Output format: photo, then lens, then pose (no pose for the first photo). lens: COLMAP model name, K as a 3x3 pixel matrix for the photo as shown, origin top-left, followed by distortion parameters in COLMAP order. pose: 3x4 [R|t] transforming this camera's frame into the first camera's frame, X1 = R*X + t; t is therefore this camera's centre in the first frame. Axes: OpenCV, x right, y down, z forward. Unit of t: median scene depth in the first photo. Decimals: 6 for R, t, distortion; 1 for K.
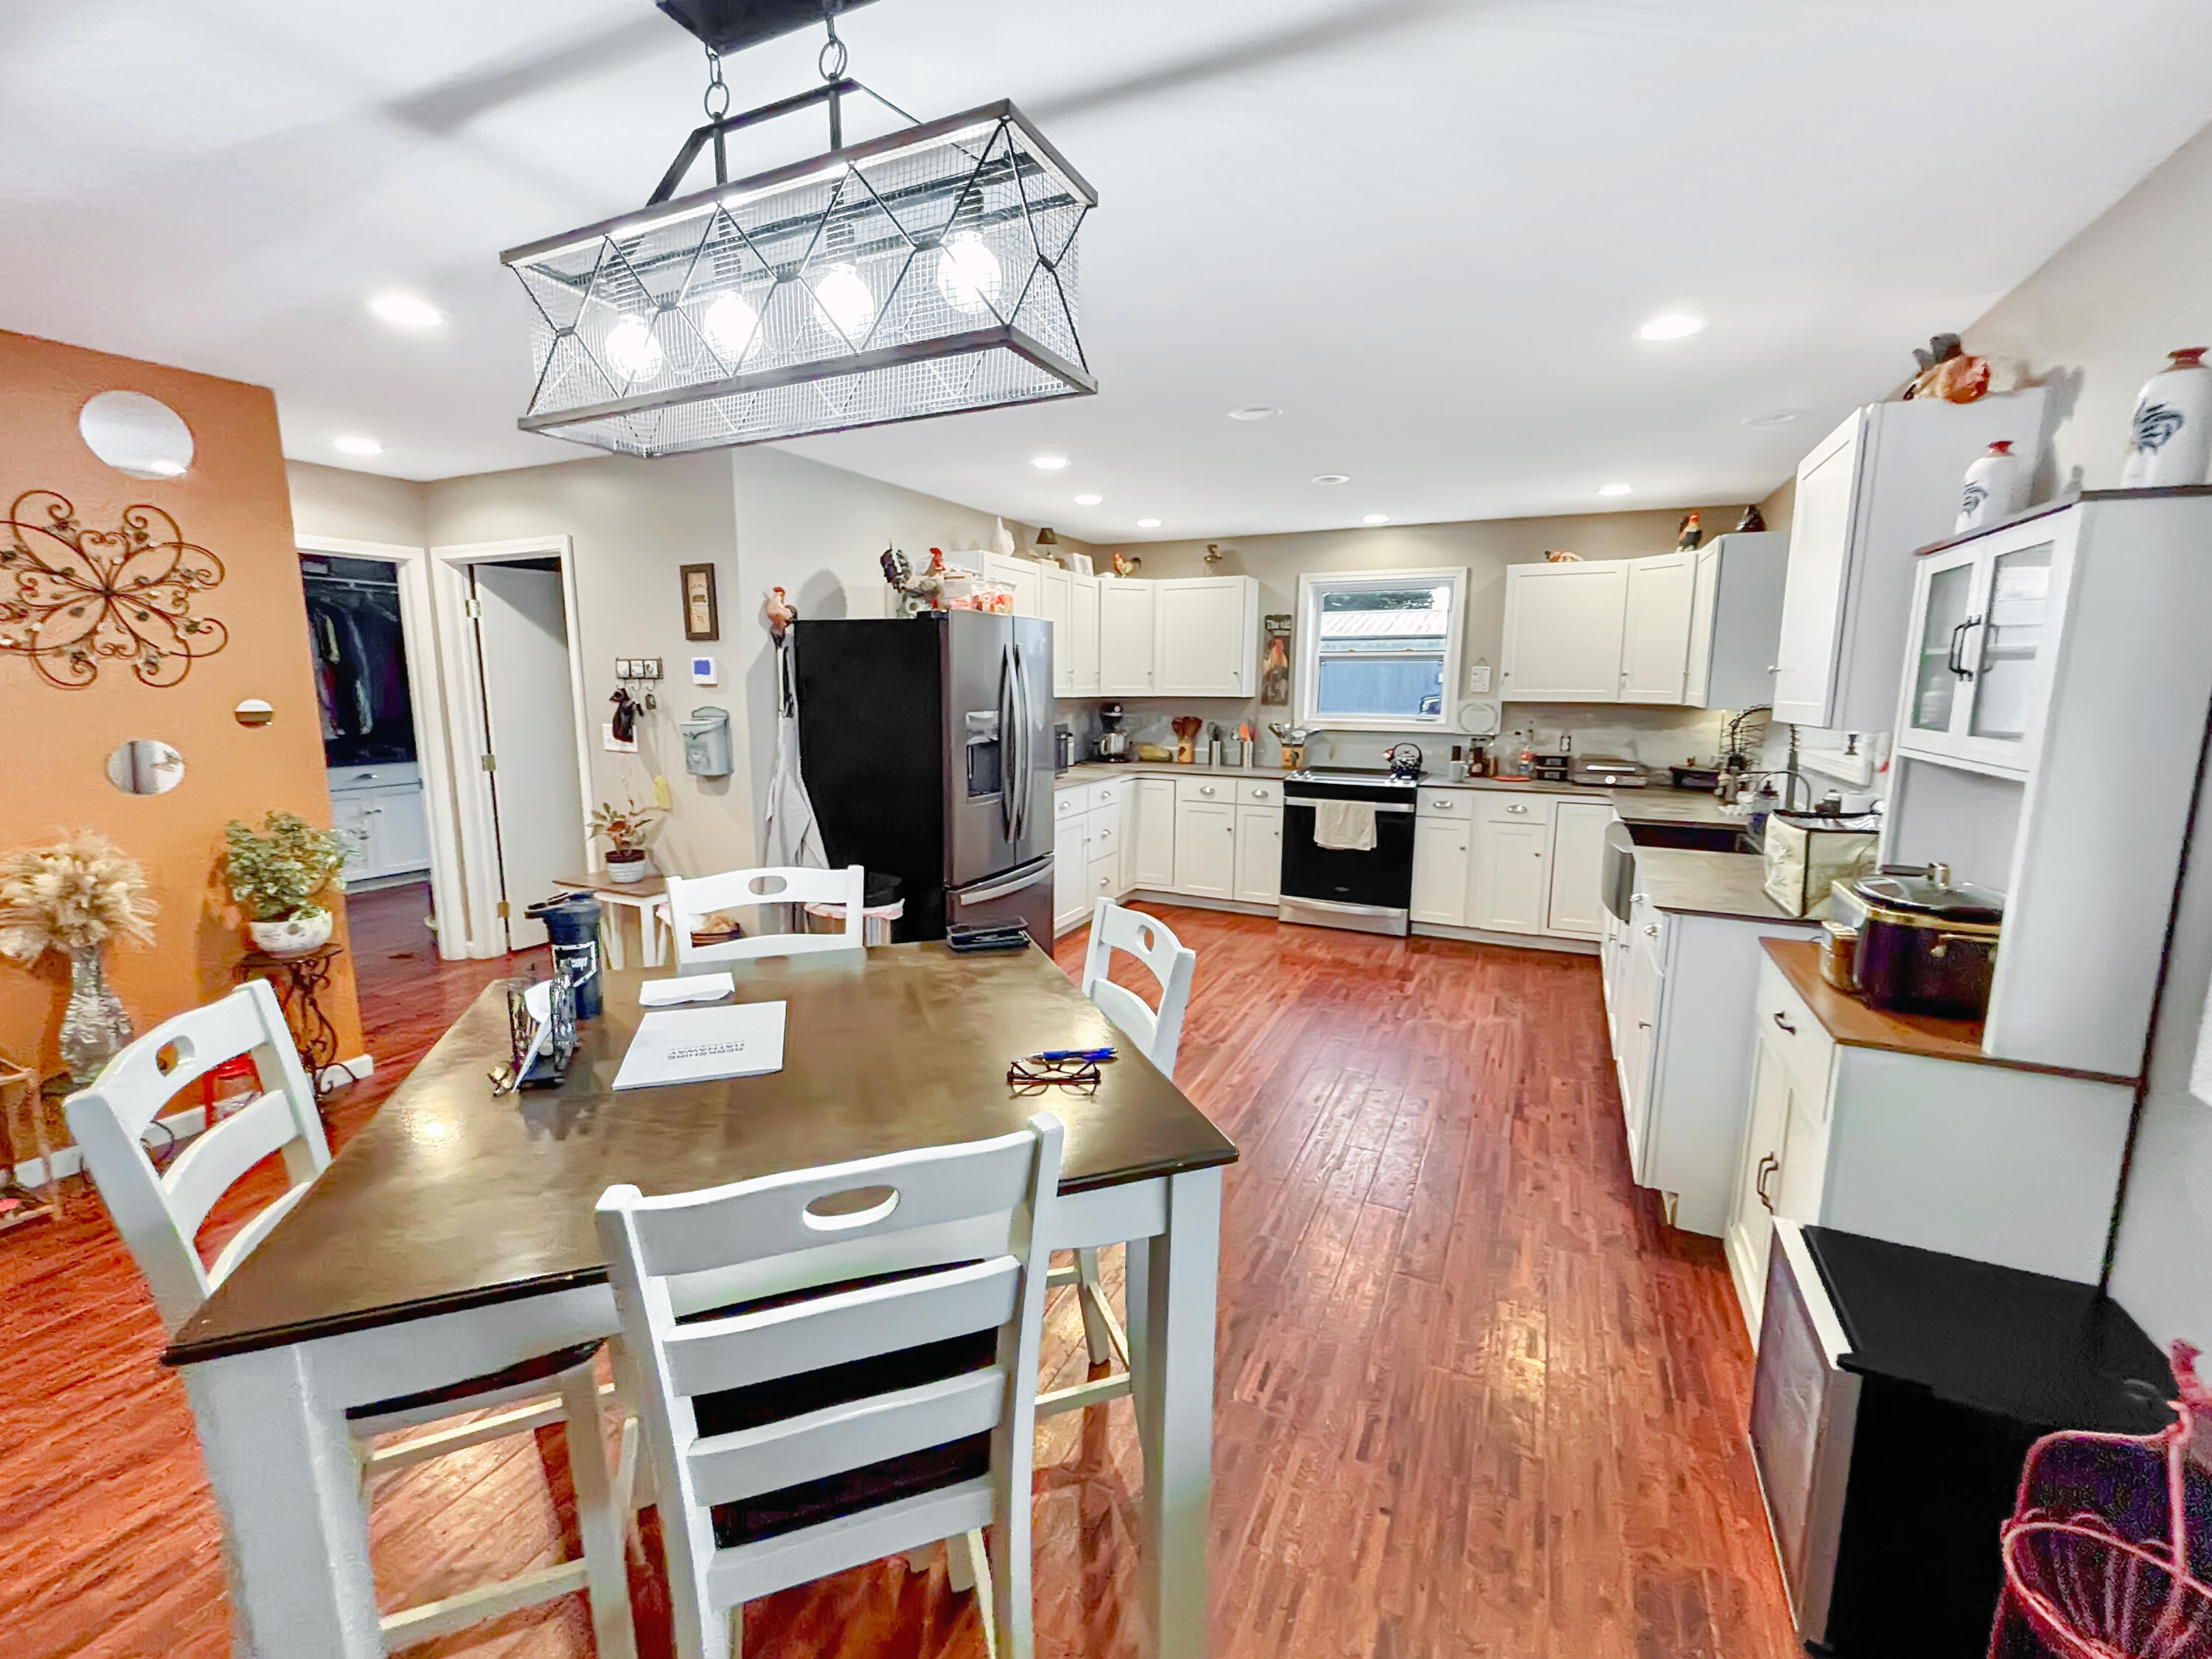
lens RADIAL K [[976.7, 0, 1106.0], [0, 976.7, 829.5], [0, 0, 1]] dist [-0.000690, -0.000166]
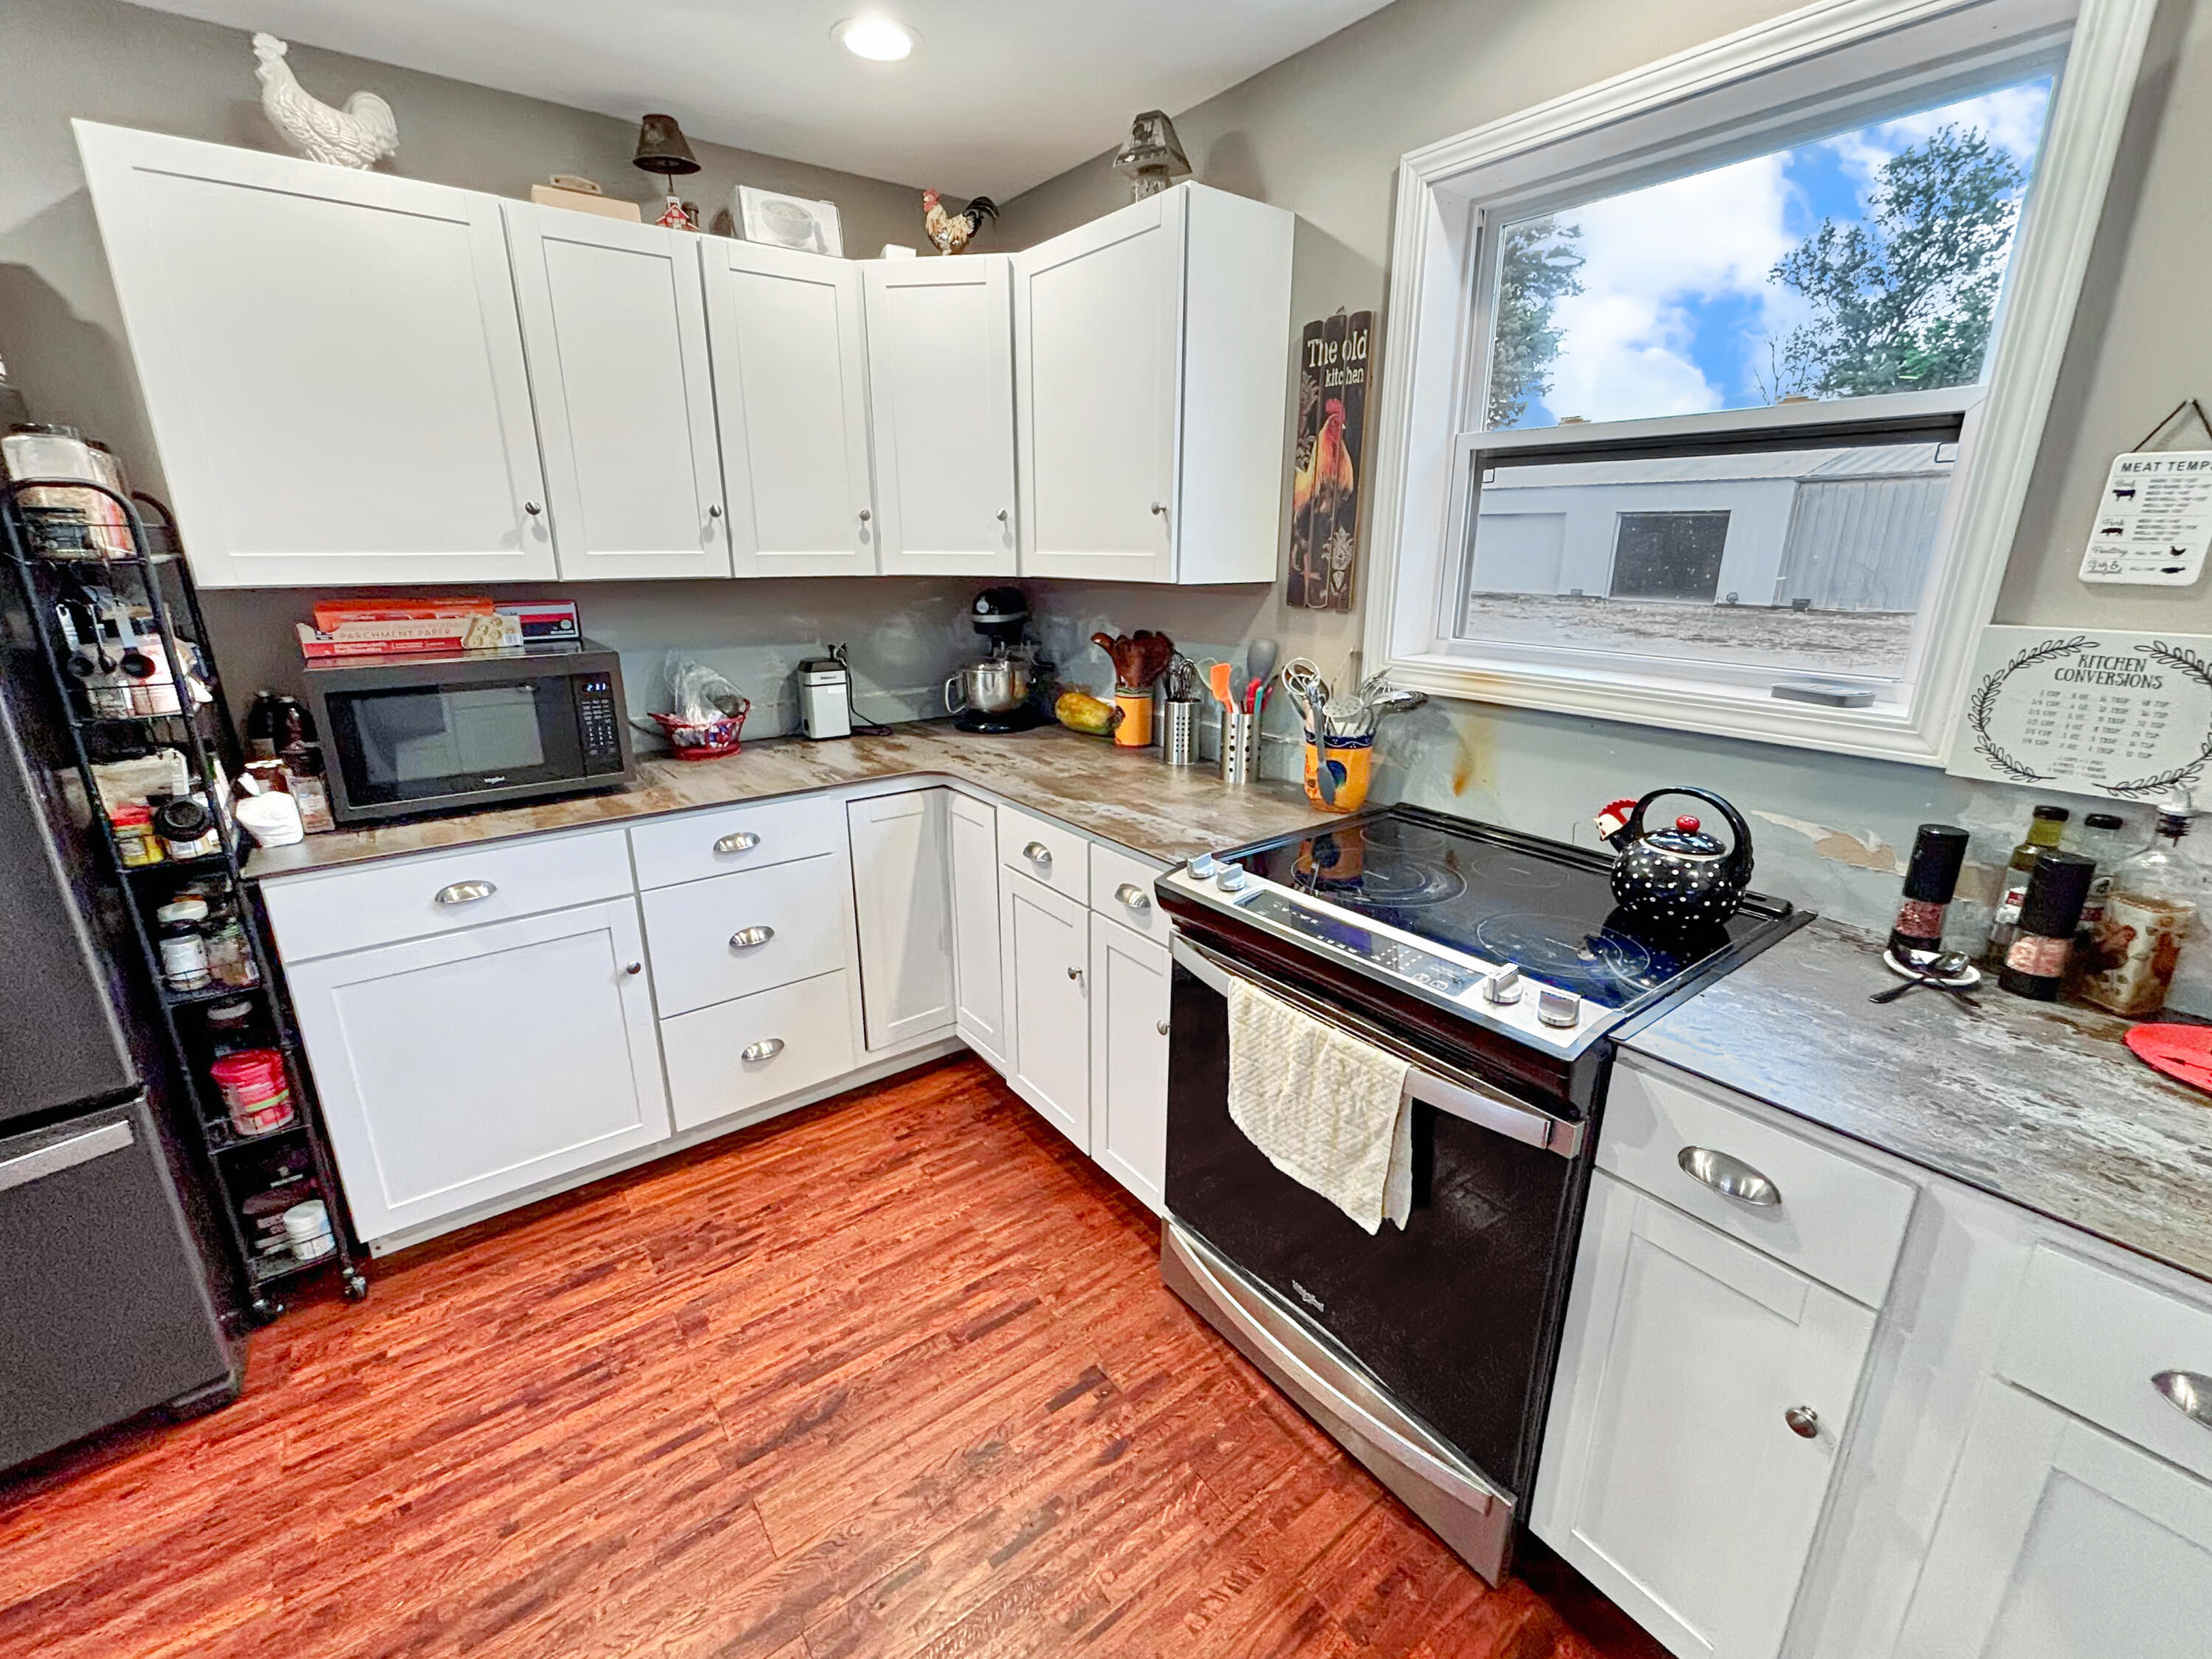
lens RADIAL K [[959.4, 0, 1106.0], [0, 959.4, 829.5], [0, 0, 1]] dist [-0.021311, 0.000223]
pose [[0.883745, 0.129055, -0.449821, 0.300393], [-0.069927, 0.986847, 0.145748, -0.108160], [0.462714, -0.097350, 0.881146, 0.758375]]
